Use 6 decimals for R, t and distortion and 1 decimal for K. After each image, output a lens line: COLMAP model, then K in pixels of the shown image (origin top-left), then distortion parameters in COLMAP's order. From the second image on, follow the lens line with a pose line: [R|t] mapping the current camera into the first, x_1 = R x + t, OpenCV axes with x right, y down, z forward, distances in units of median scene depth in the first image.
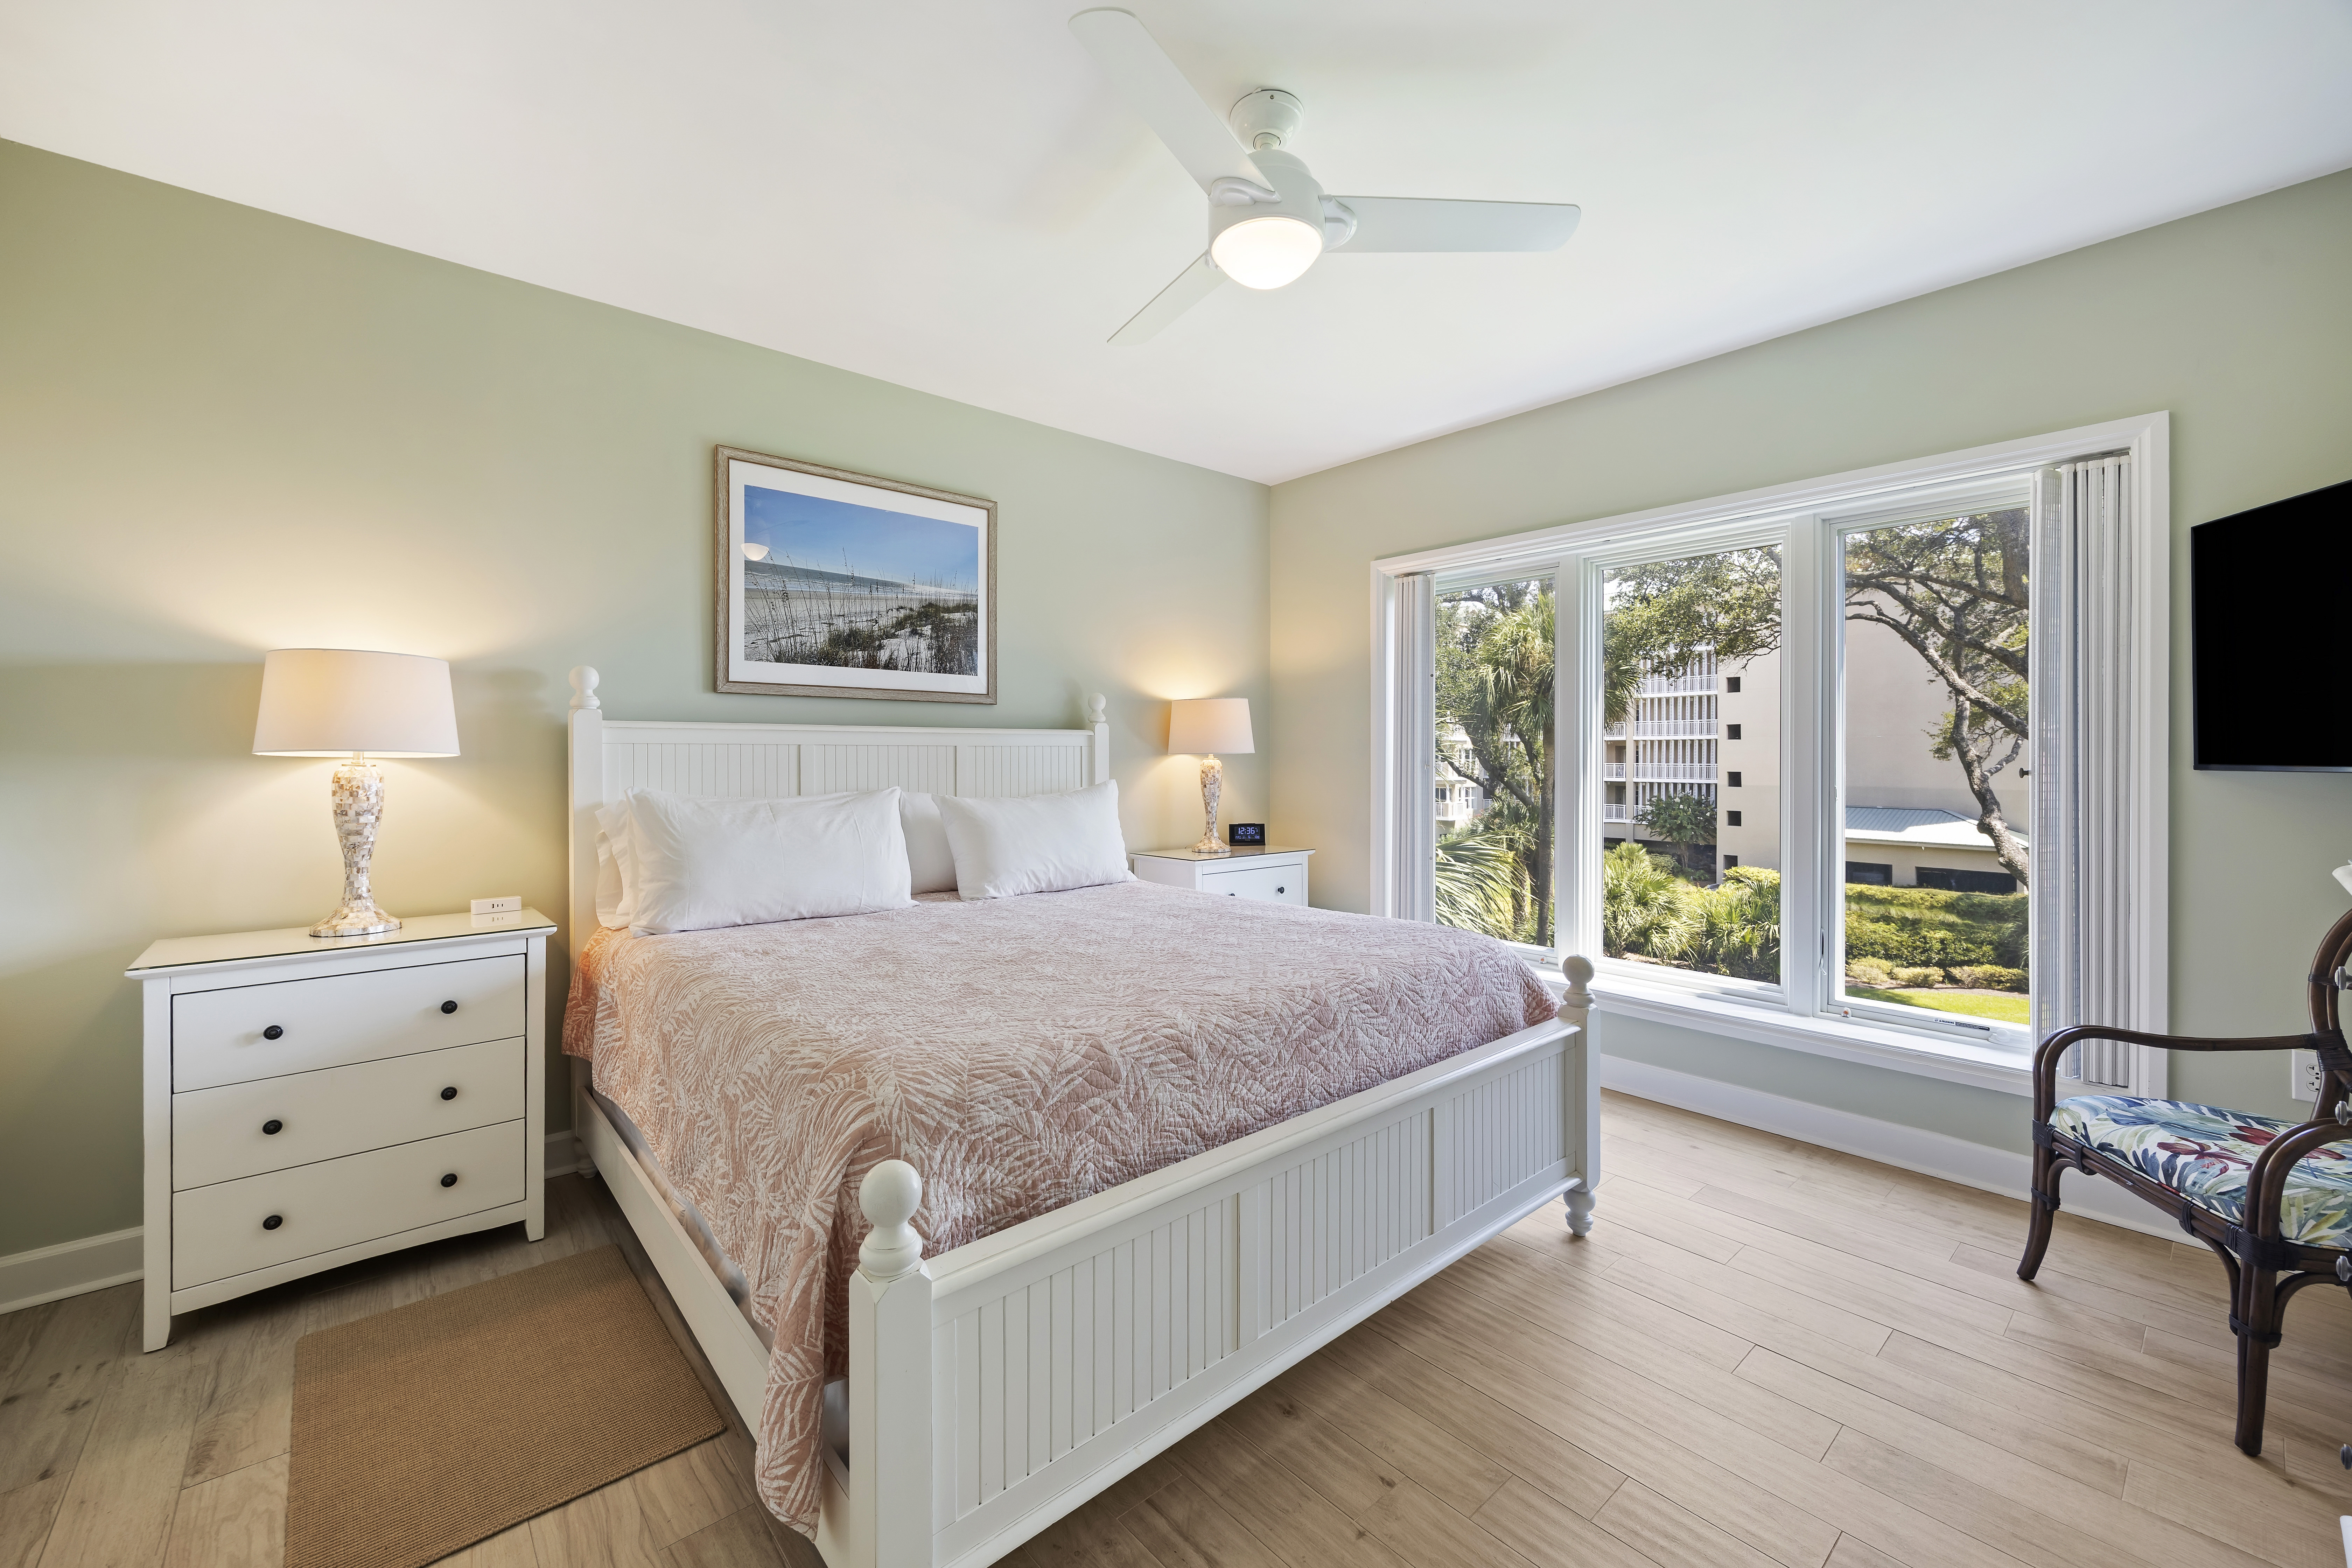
lens RADIAL K [[951.3, 0, 1173.8], [0, 951.3, 754.8], [0, 0, 1]] dist [0.001444, -0.000106]
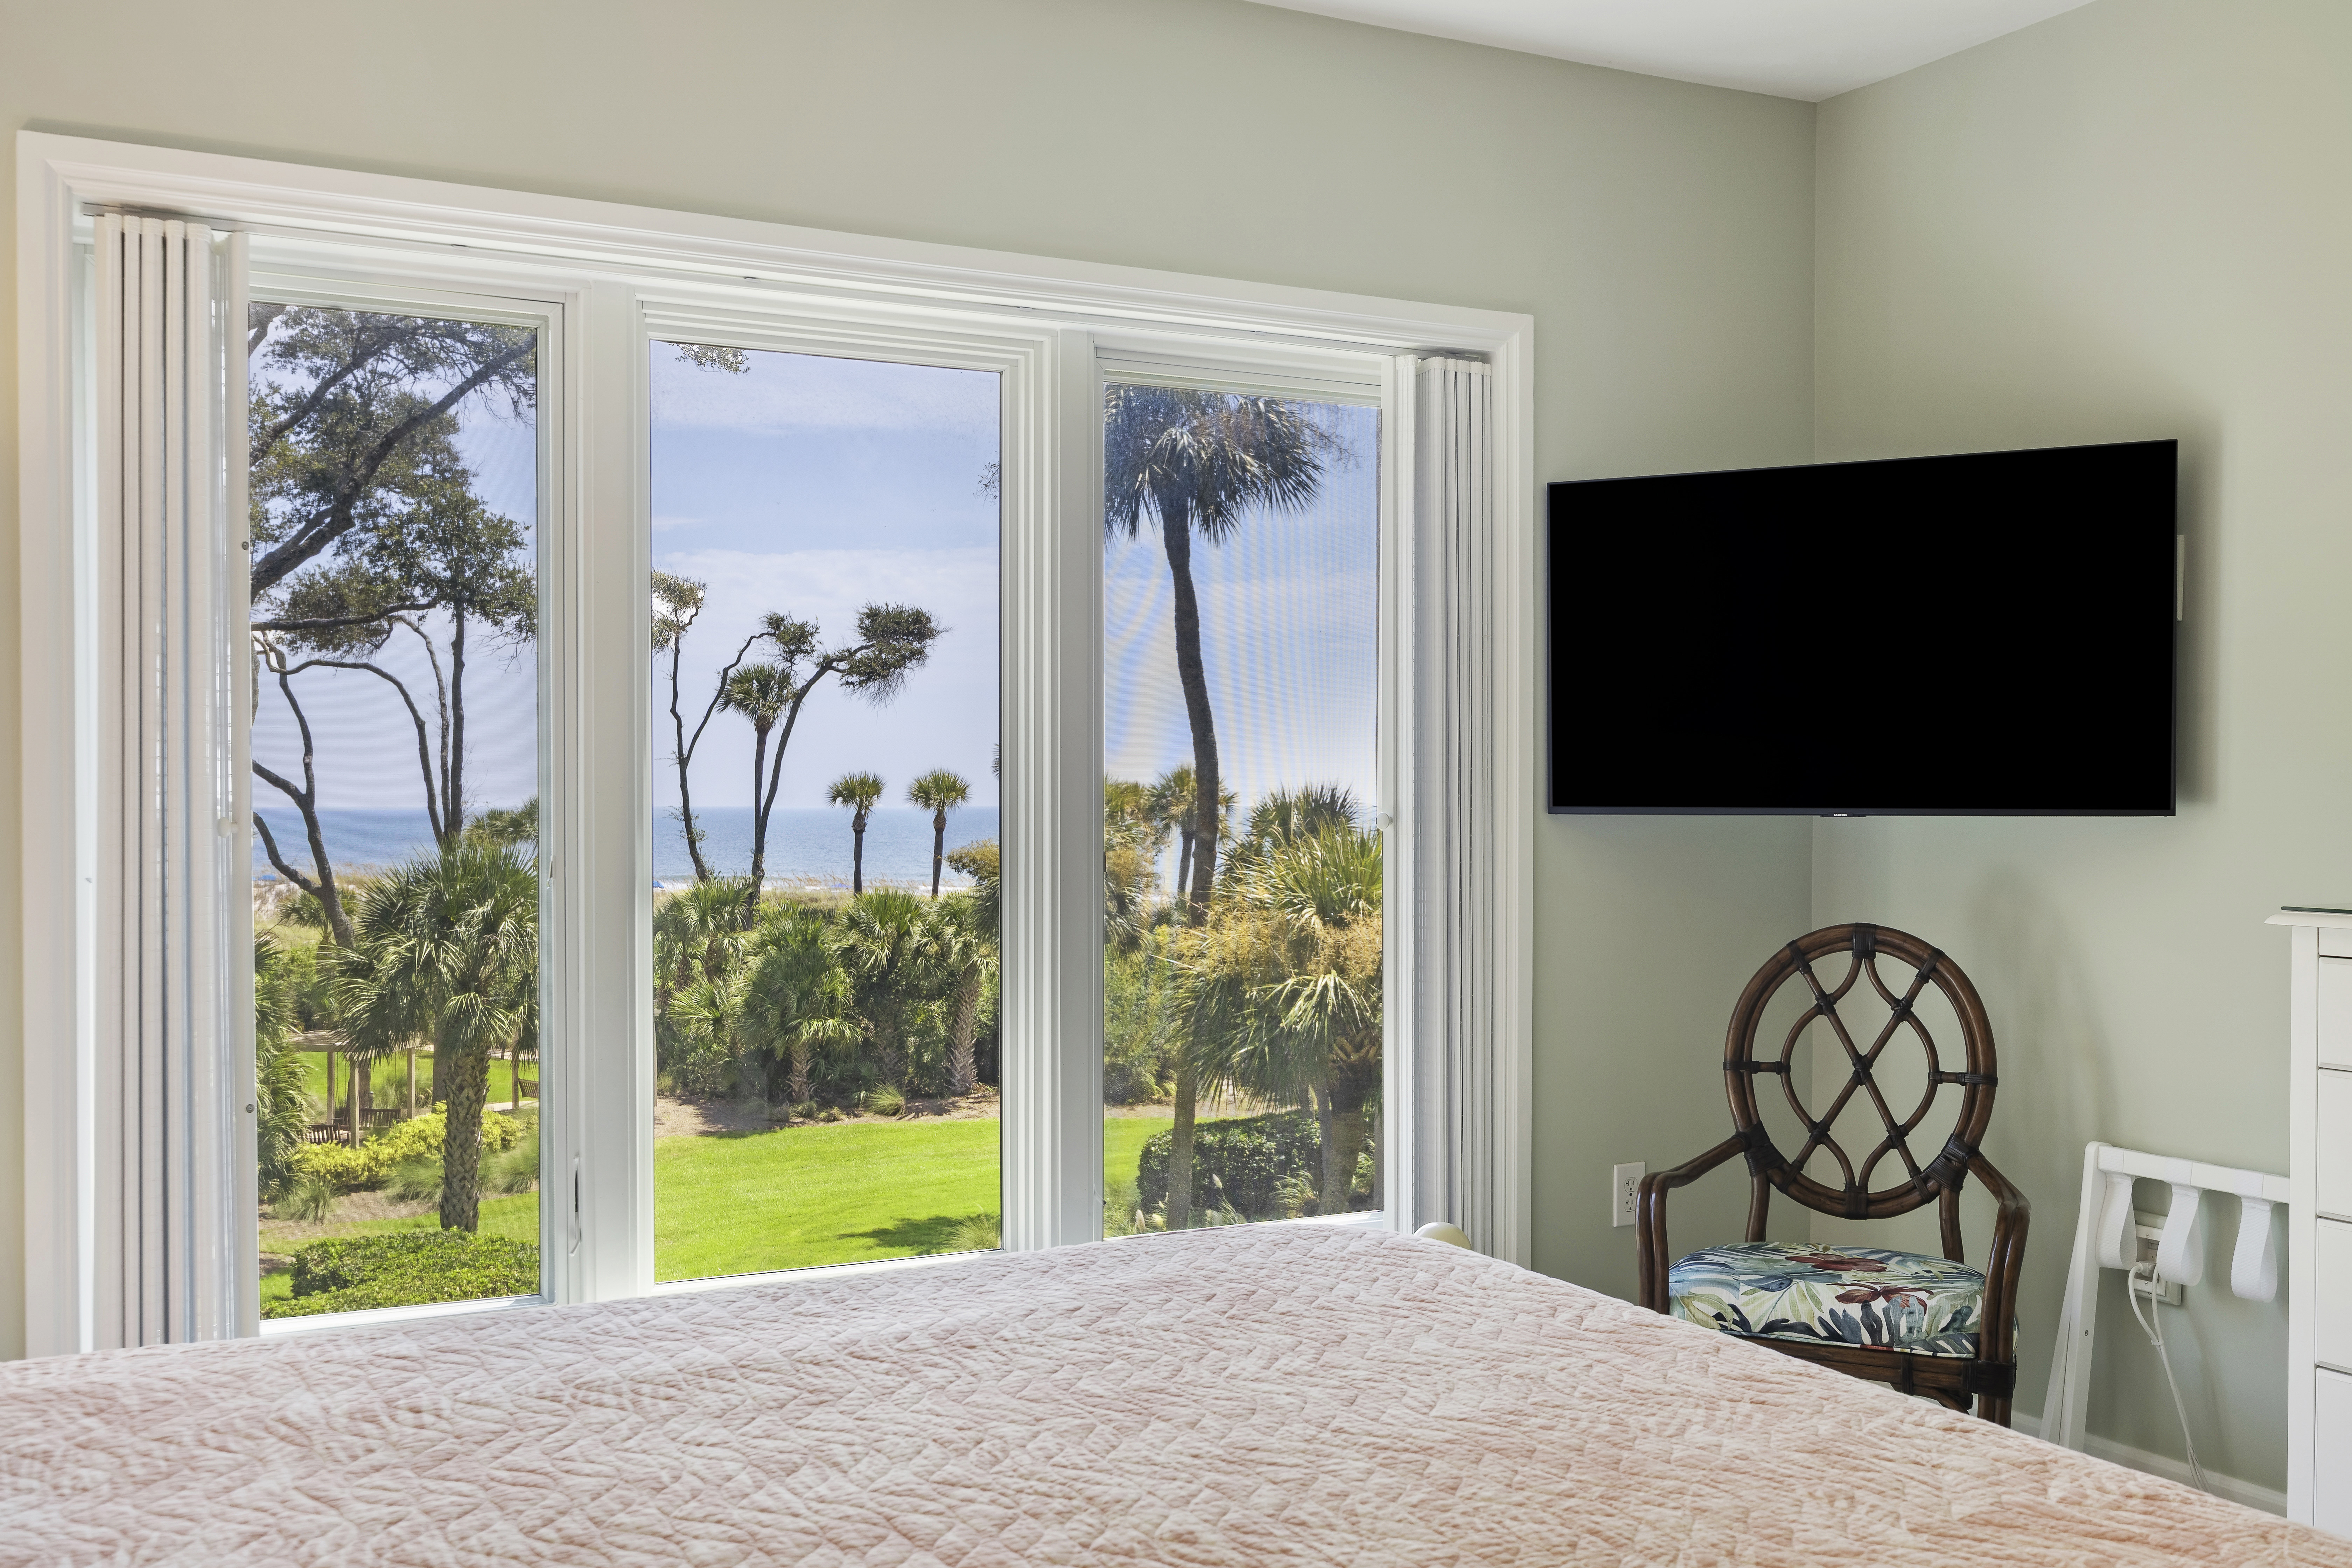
lens RADIAL K [[2212.4, 0, 1173.0], [0, 2212.4, 836.2], [0, 0, 1]] dist [0.001091, 0.000000]
pose [[0.227220, -0.018844, 0.973661, -0.058188], [-0.003253, 0.999792, 0.020109, -0.000119], [-0.973838, -0.007737, 0.227111, 0.078388]]
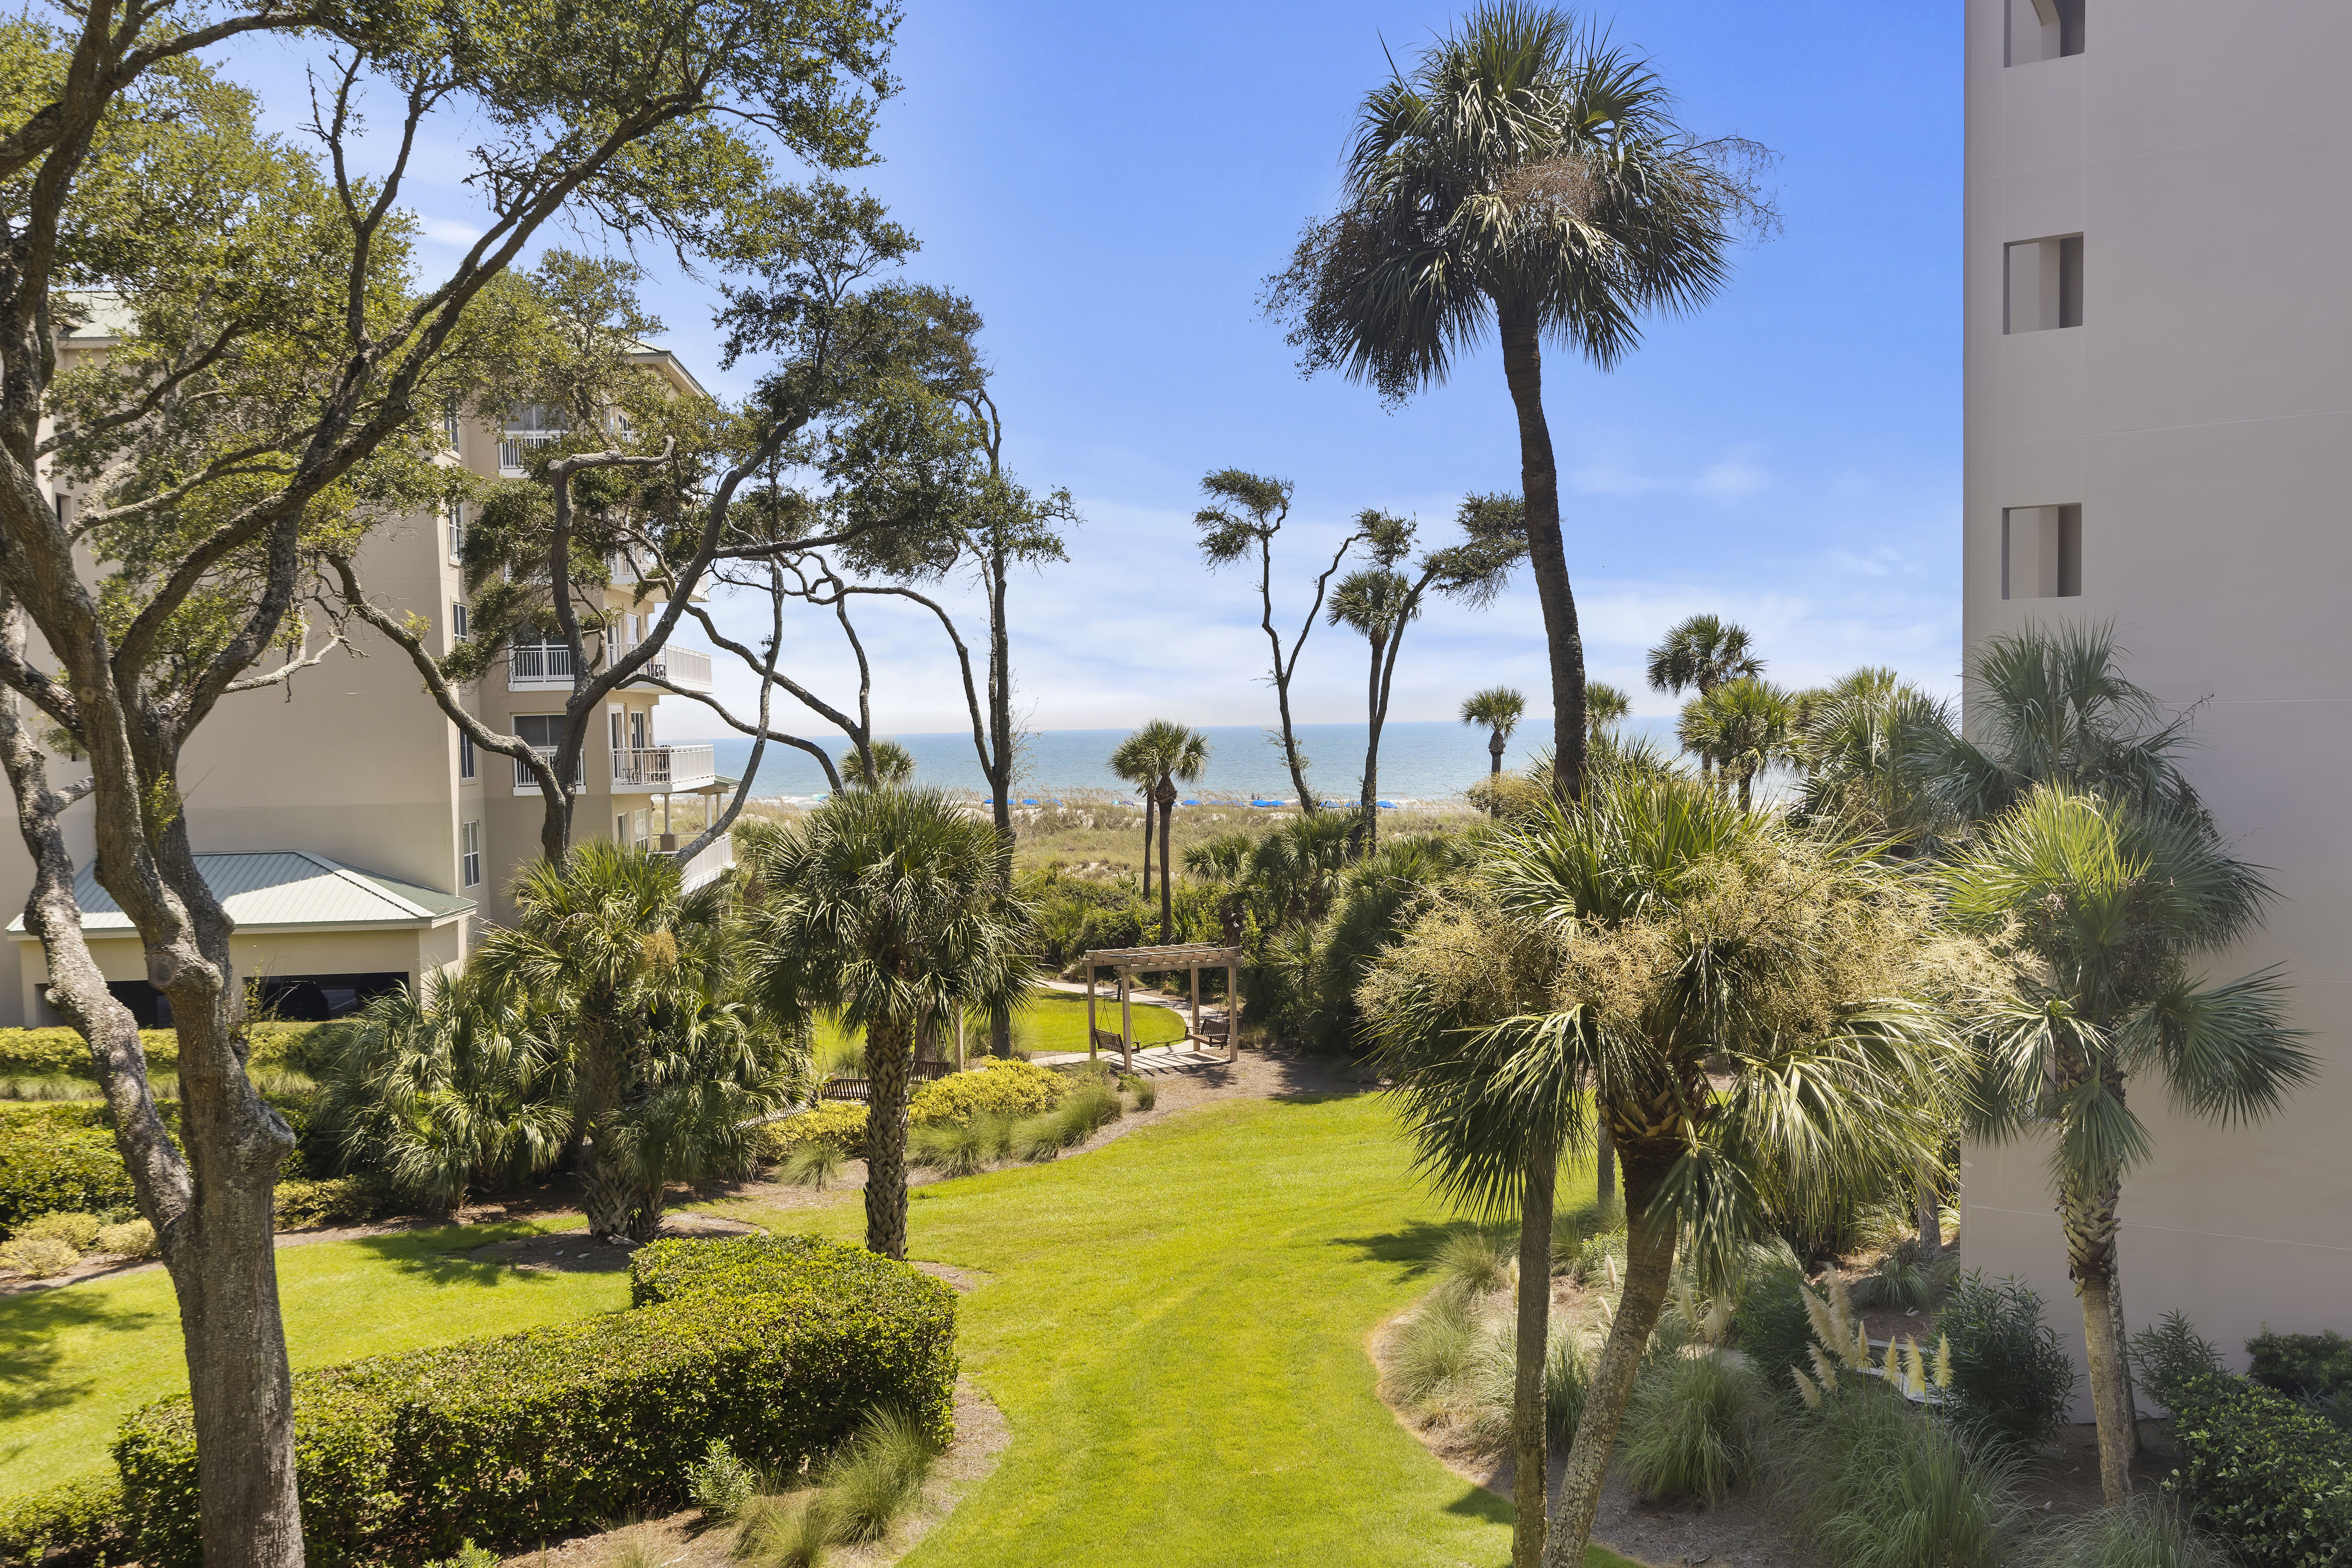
lens RADIAL K [[2212.4, 0, 1193.1], [0, 2212.4, 888.5], [0, 0, 1]] dist [0.001091, 0.000000]
pose [[0.566439, -0.079735, 0.820238, 0.209131], [0.022582, 0.996436, 0.081269, -0.005269], [-0.823795, -0.027512, 0.566220, 0.003641]]
